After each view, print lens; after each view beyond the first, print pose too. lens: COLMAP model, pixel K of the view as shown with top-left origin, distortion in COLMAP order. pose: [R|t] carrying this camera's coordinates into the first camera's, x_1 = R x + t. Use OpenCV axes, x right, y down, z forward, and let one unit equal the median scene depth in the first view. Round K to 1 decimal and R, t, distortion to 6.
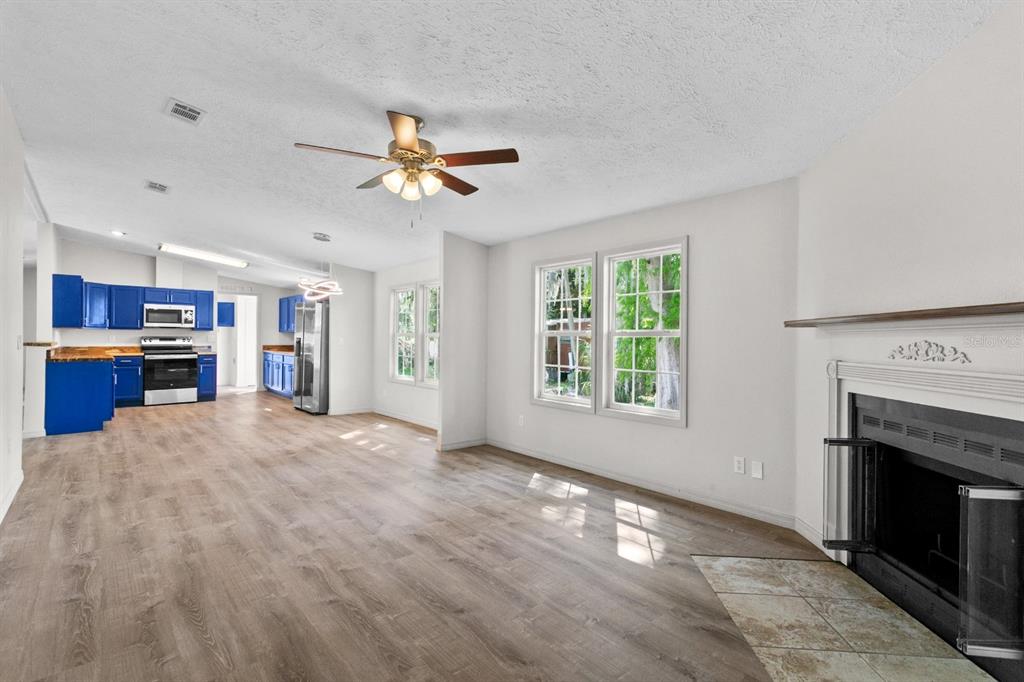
lens RADIAL K [[468.5, 0, 507.1], [0, 468.5, 334.5], [0, 0, 1]] dist [0.000889, 0.000983]
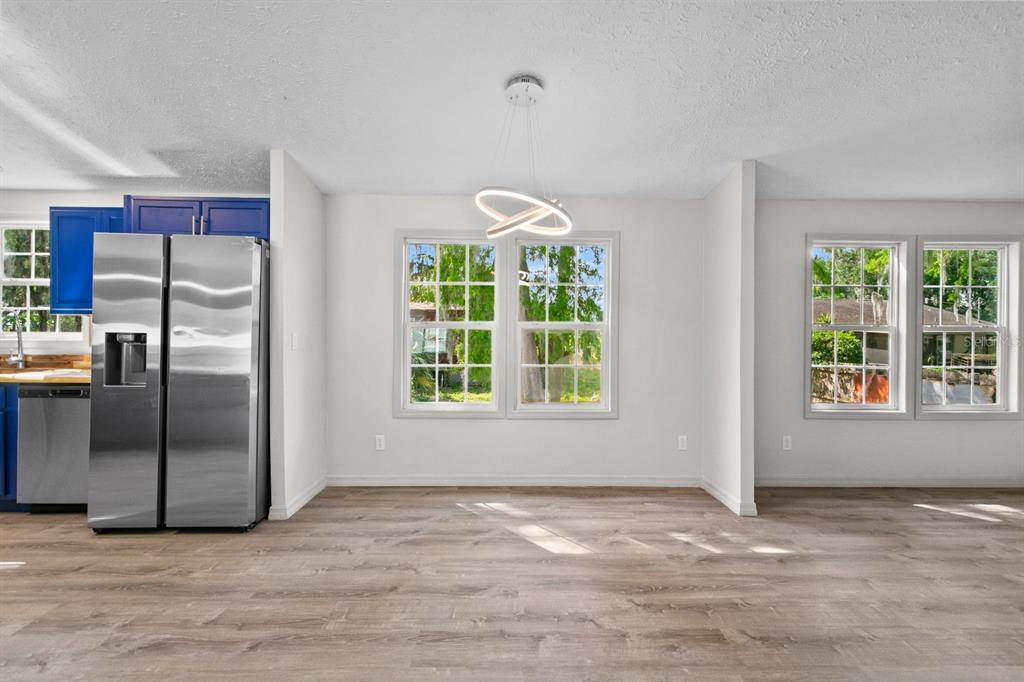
lens RADIAL K [[477.8, 0, 511.6], [0, 477.8, 337.2], [0, 0, 1]] dist [0.001524, 0.000592]
pose [[0.646145, -0.014566, 0.763075, -0.619267], [-0.007675, 0.999643, 0.025580, -0.001070], [-0.763176, -0.022385, 0.645803, 0.626800]]
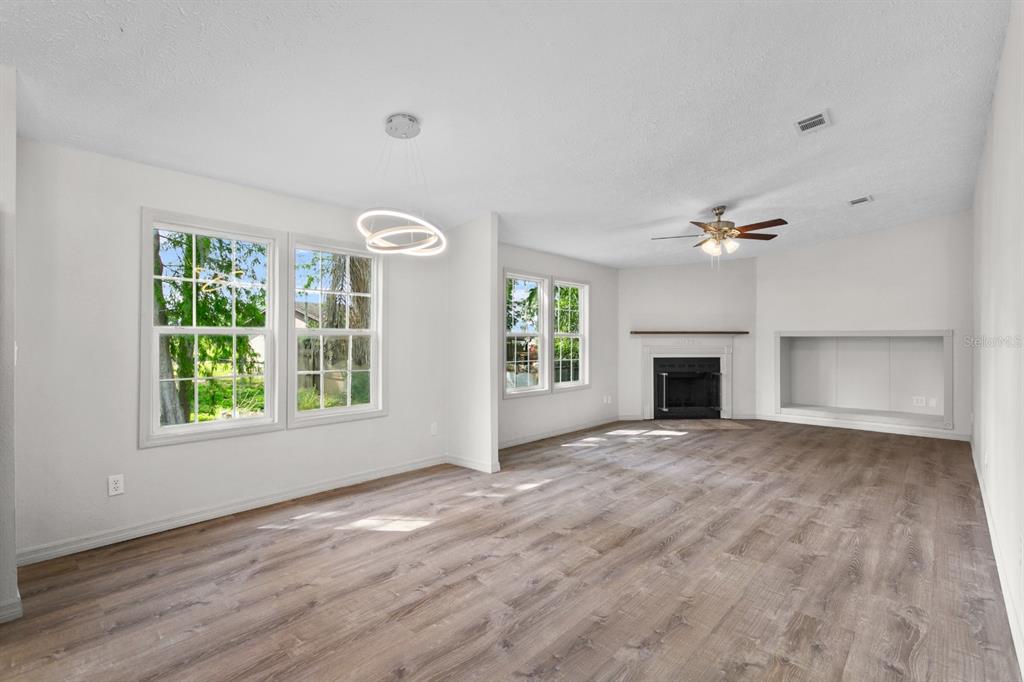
lens RADIAL K [[484.5, 0, 505.7], [0, 484.5, 338.2], [0, 0, 1]] dist [0.004028, 0.000955]
pose [[-0.112969, -0.008014, 0.993566, -0.760122], [-0.014230, 0.999878, 0.006447, 0.000612], [-0.993497, -0.013410, -0.113069, 0.812885]]
